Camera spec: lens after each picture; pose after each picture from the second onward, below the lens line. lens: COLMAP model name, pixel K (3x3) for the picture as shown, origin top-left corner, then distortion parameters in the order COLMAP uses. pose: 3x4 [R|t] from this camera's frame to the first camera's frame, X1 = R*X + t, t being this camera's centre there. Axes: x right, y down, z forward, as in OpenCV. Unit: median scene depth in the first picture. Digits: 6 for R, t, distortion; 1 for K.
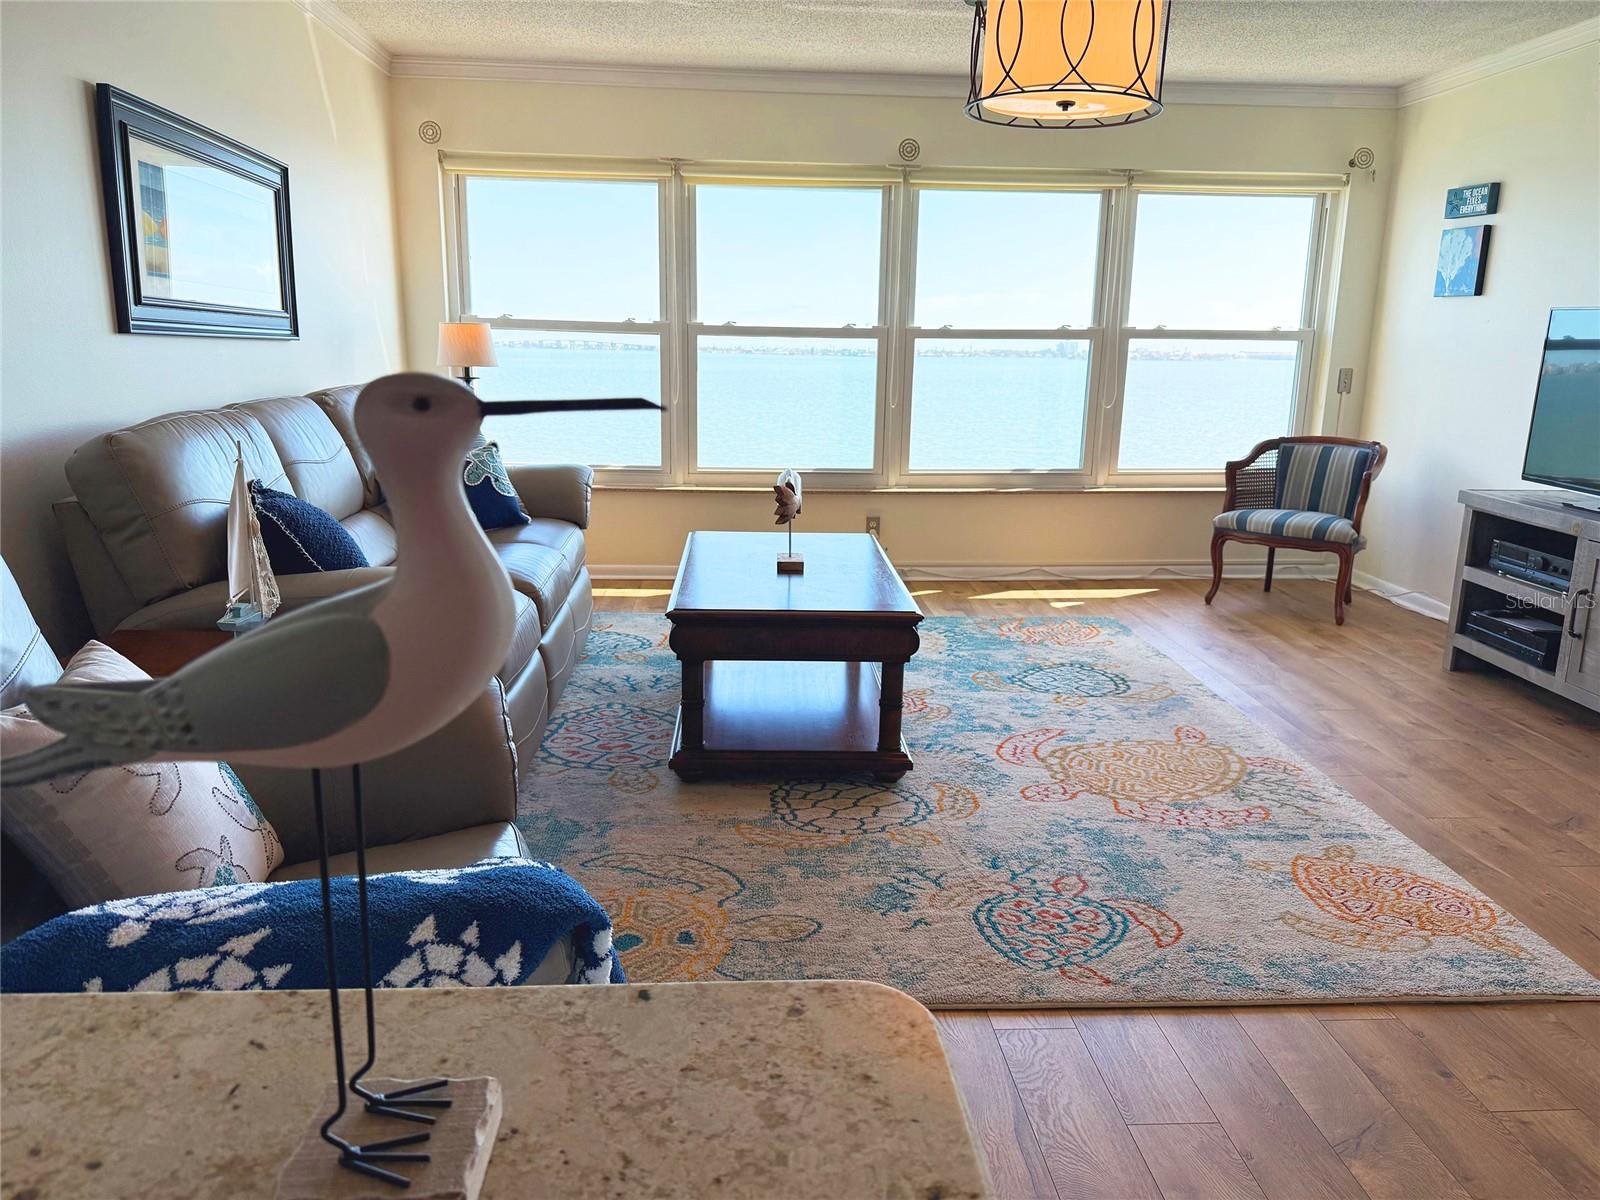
lens RADIAL K [[1111.7, 0, 800.0], [0, 1111.7, 600.0], [0, 0, 1]] dist [0.117884, -0.183282]
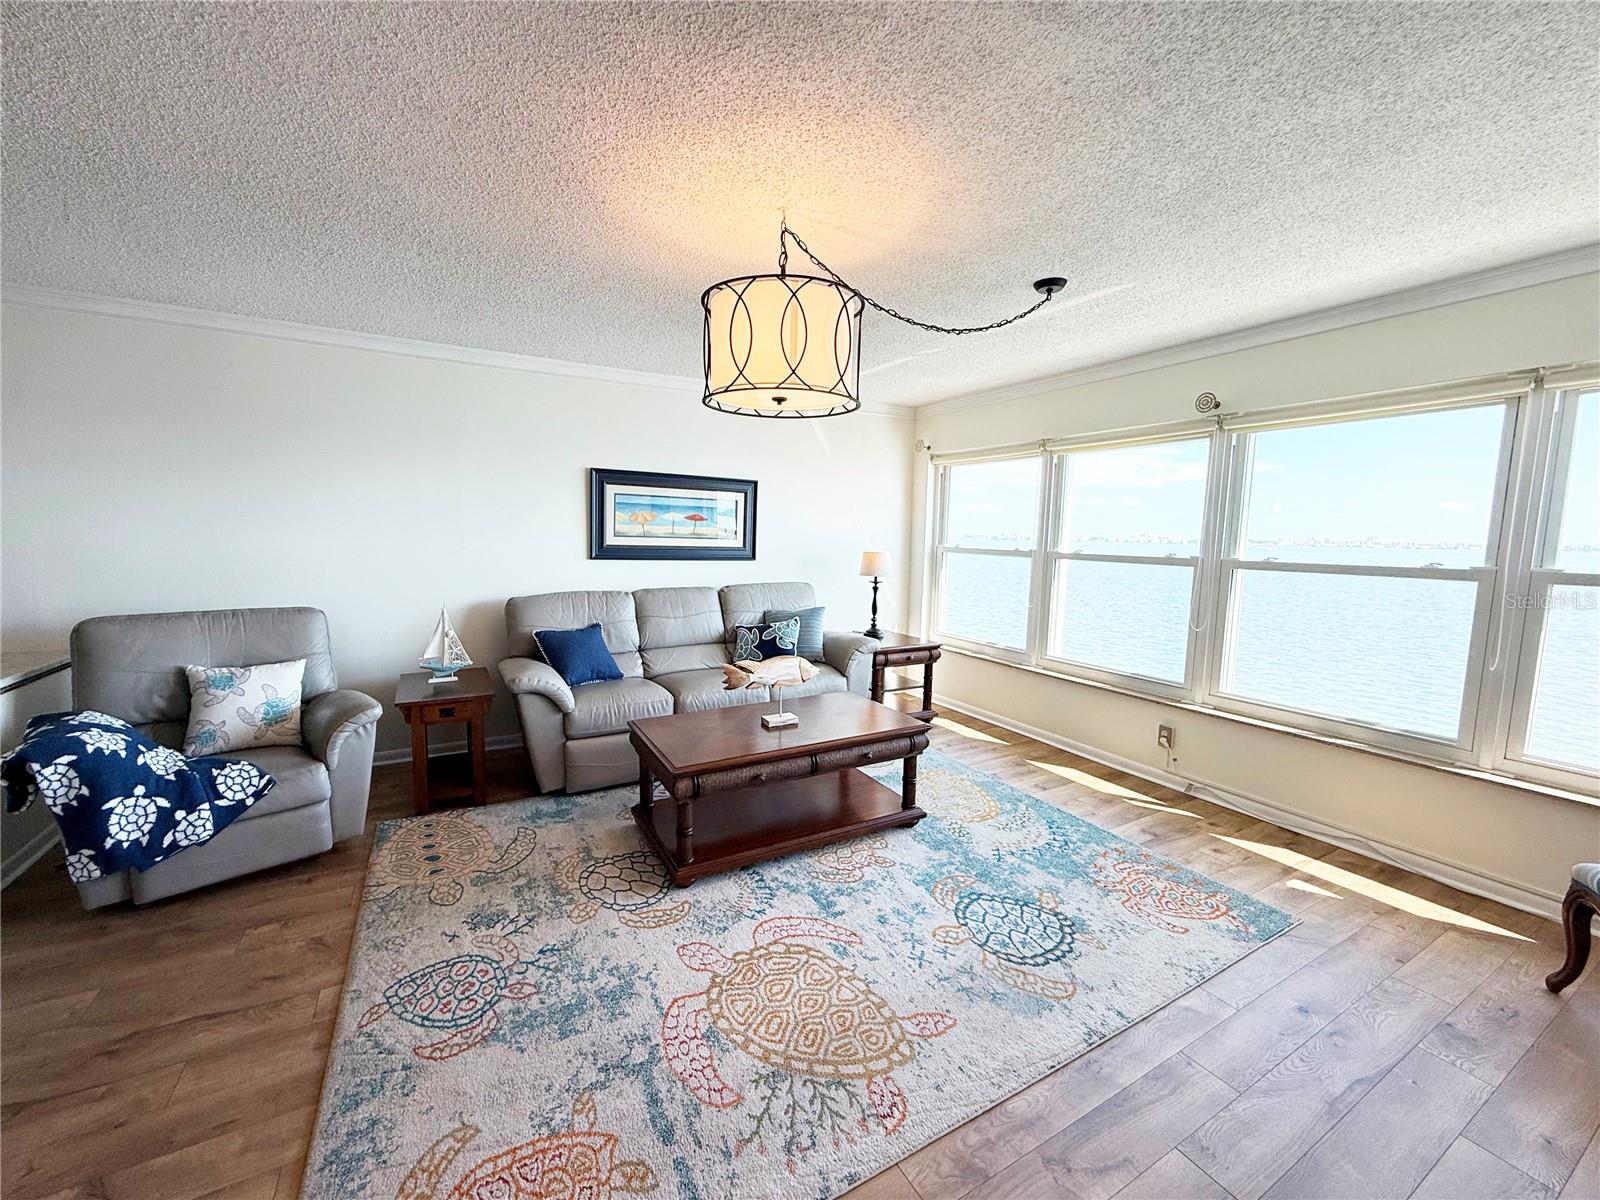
lens RADIAL K [[636.0, 0, 800.0], [0, 636.0, 600.0], [0, 0, 1]] dist [-0.001888, 0.000046]
pose [[0.436577, 0.087440, -0.895408, 0.693720], [-0.209943, 0.977689, -0.006888, -0.178067], [0.874828, 0.190991, 0.445194, 0.595032]]
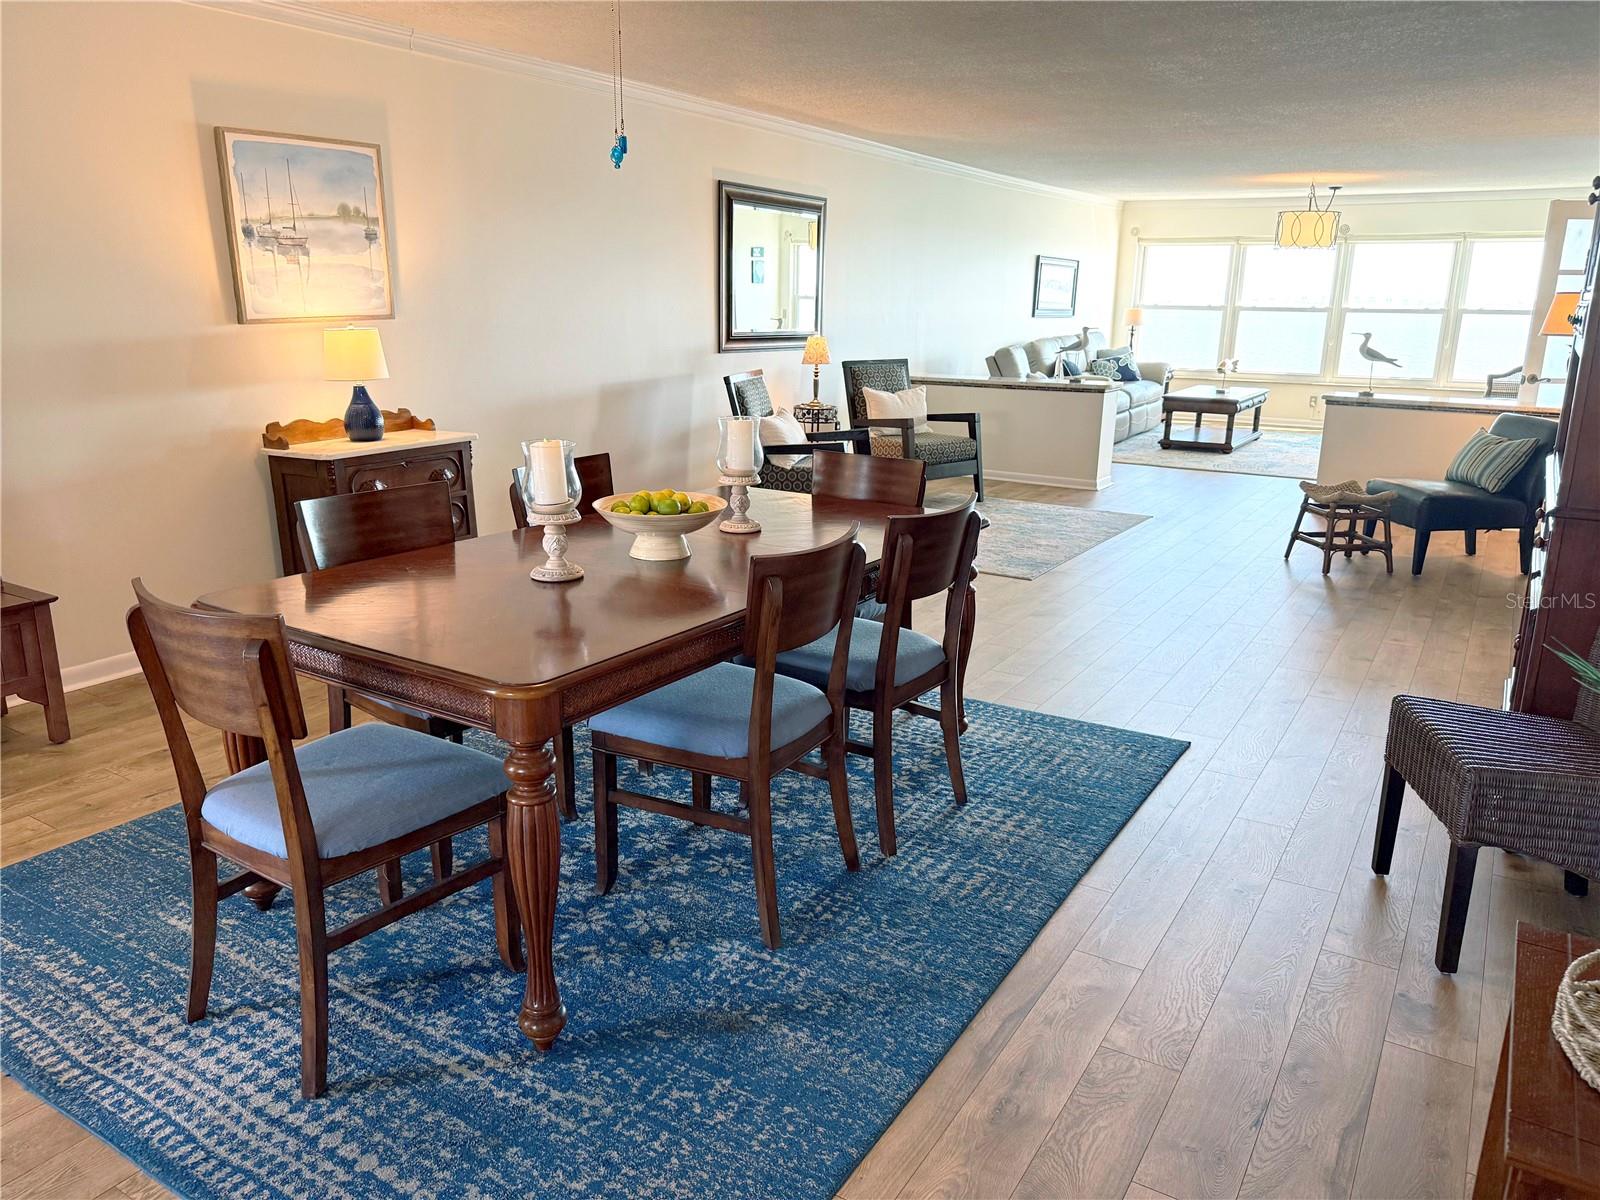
lens RADIAL K [[1139.1, 0, 800.0], [0, 1139.1, 600.0], [0, 0, 1]] dist [0.041601, -0.030279]
pose [[0.813723, 0.146558, -0.562472, 0.855412], [-0.129674, 0.989075, 0.070115, 0.432895], [0.566603, 0.015884, 0.823838, -2.077941]]
